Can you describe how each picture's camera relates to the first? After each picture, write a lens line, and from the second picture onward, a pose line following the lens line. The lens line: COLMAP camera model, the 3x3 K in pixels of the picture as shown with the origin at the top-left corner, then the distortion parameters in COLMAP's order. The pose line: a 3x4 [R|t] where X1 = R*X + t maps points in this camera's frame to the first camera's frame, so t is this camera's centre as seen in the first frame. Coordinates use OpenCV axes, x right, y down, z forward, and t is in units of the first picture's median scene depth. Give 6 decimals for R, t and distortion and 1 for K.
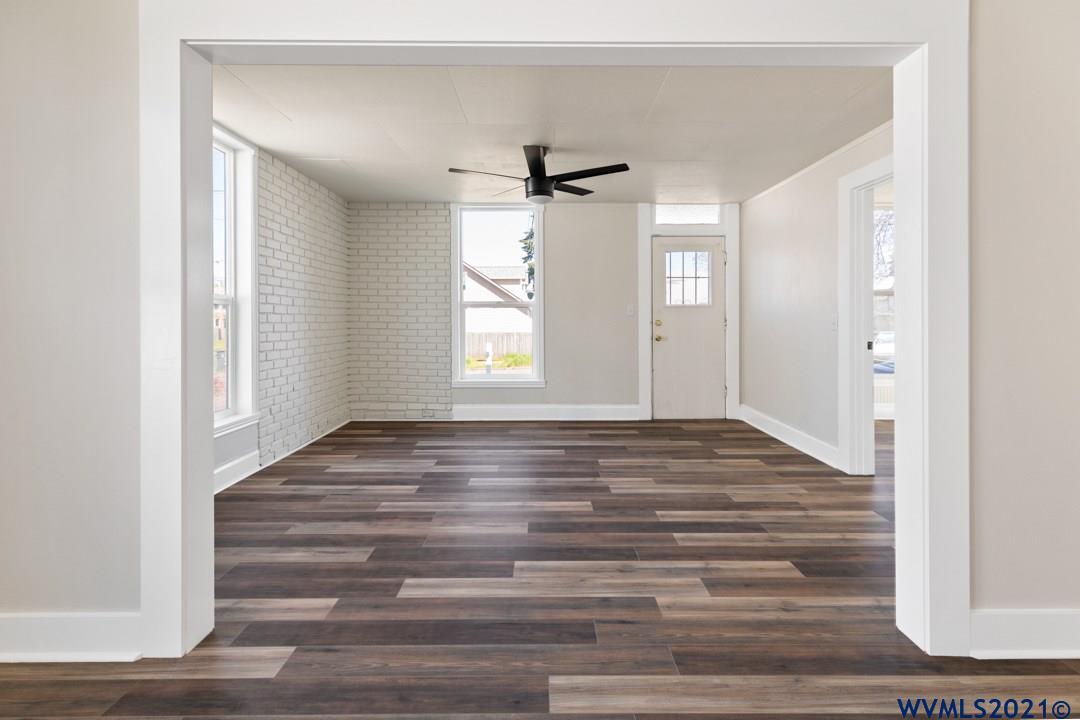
lens RADIAL K [[506.3, 0, 538.3], [0, 506.3, 327.3], [0, 0, 1]] dist [0.001351, -0.000036]
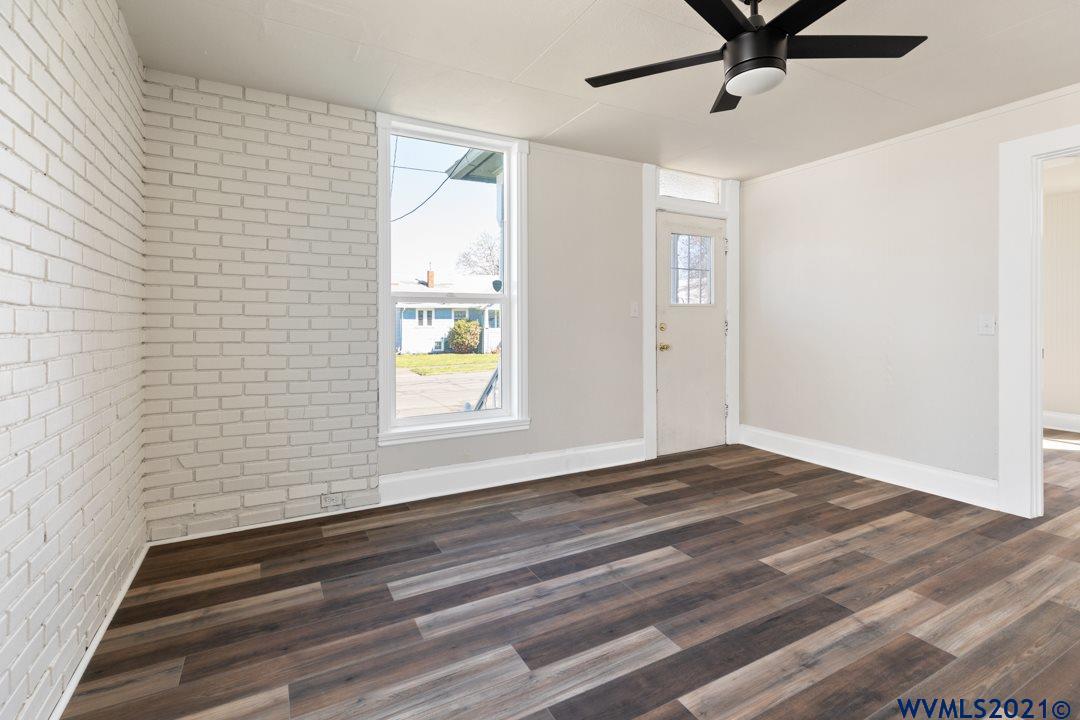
lens RADIAL K [[506.3, 0, 538.3], [0, 506.3, 327.3], [0, 0, 1]] dist [0.001351, -0.000036]
pose [[0.875530, -0.006640, 0.483118, -0.286048], [0.015443, 0.999779, -0.014246, -0.000004], [-0.482917, 0.019934, 0.875439, 0.433118]]
